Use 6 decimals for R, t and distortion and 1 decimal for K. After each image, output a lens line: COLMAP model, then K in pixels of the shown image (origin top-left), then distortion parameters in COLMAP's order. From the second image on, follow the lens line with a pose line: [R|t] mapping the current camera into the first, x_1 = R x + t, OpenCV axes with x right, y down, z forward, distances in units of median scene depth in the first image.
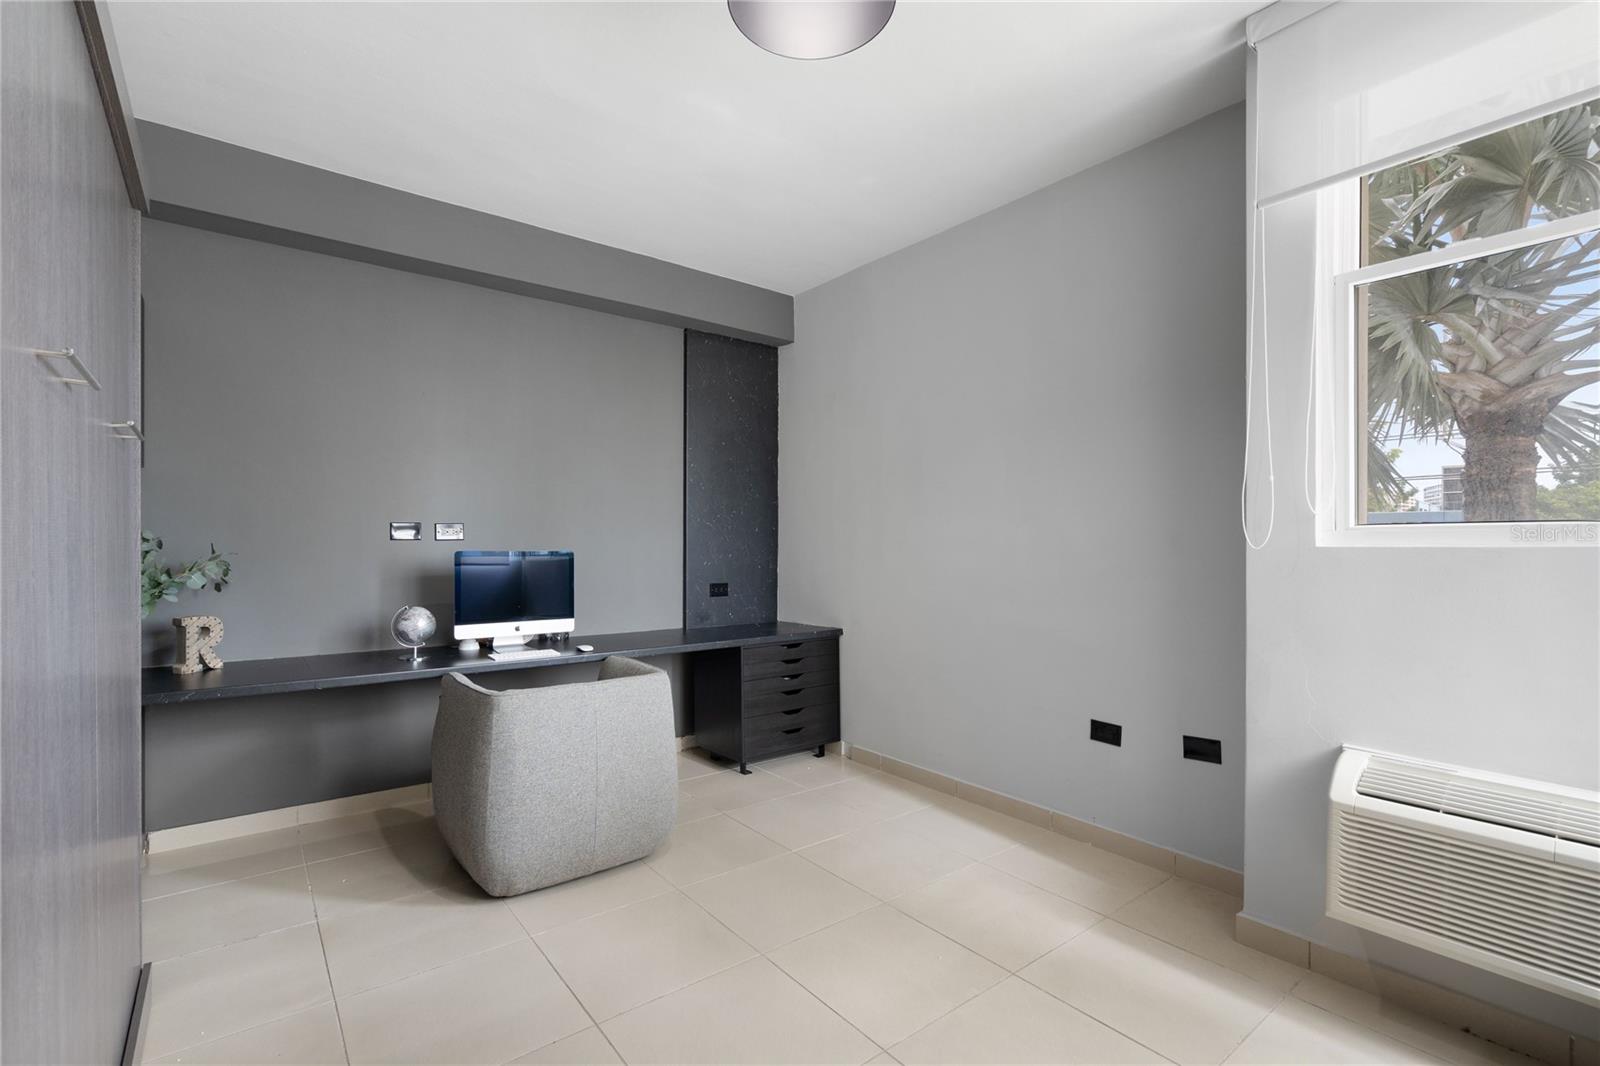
lens RADIAL K [[730.7, 0, 798.8], [0, 730.7, 540.4], [0, 0, 1]] dist [-0.005058, 0.003059]
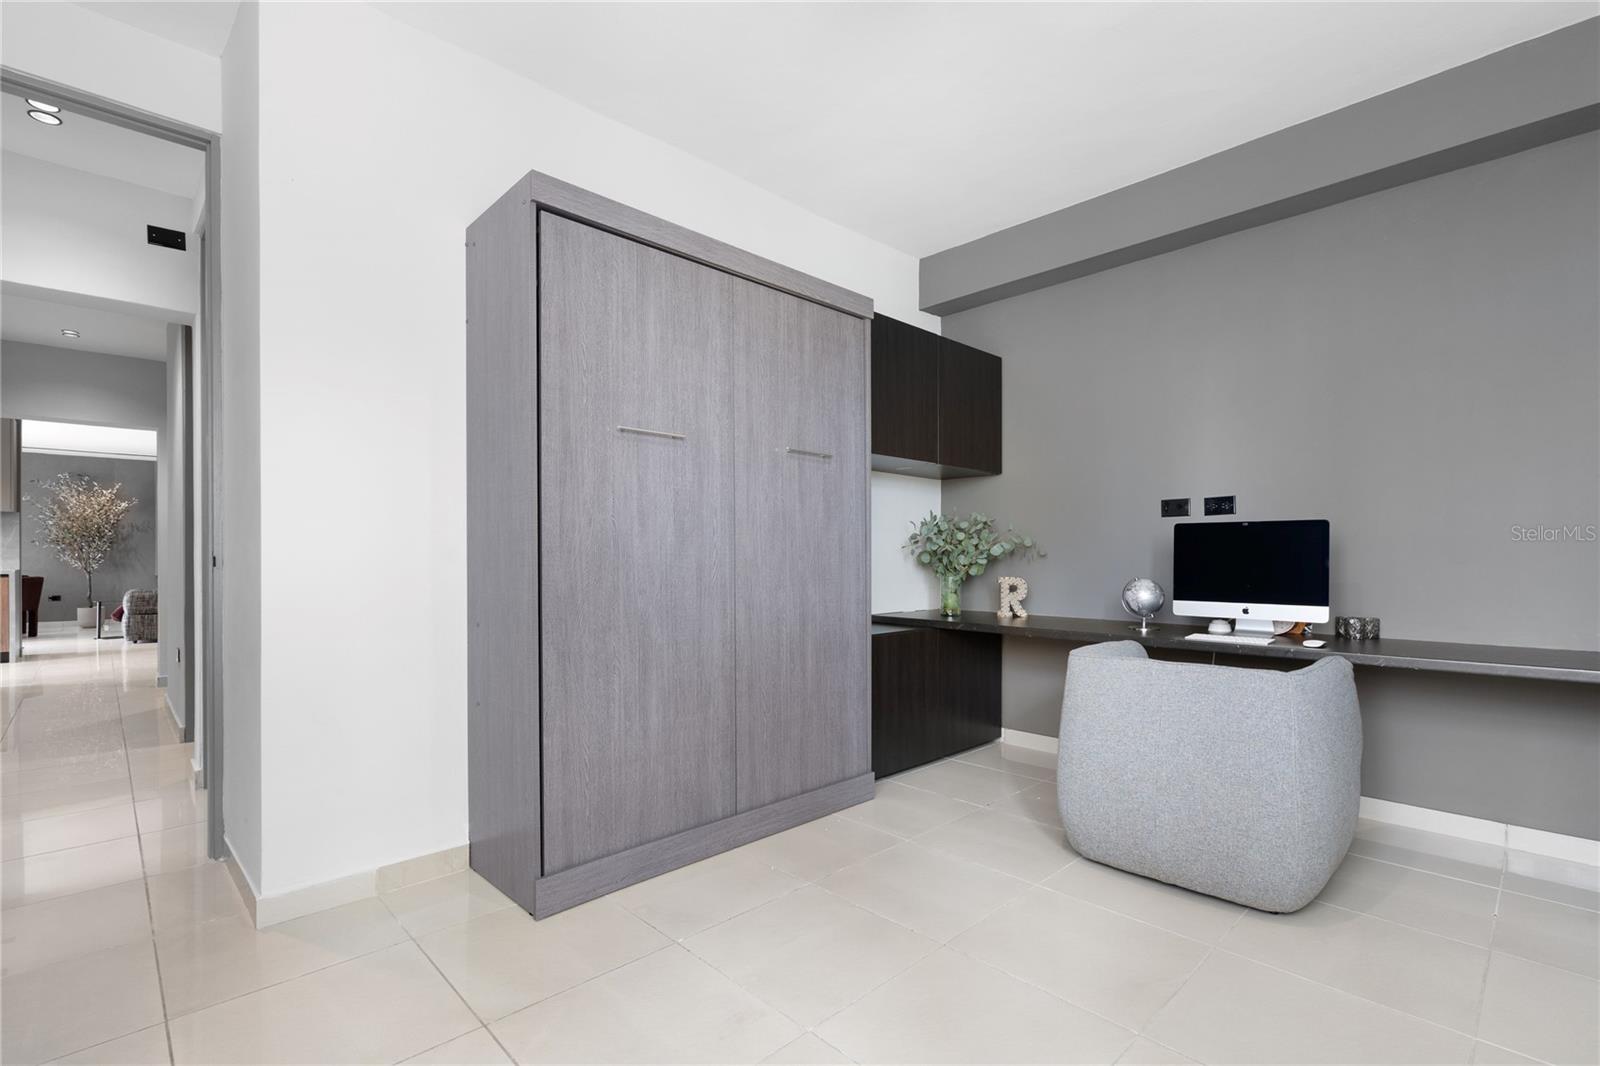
lens RADIAL K [[730.7, 0, 793.5], [0, 730.7, 559.6], [0, 0, 1]] dist [-0.005058, 0.003059]
pose [[0.106199, 0.001778, -0.994343, 0.454006], [0.003597, 0.999991, 0.002173, 0.060631], [0.994338, -0.003808, 0.106191, 0.405452]]
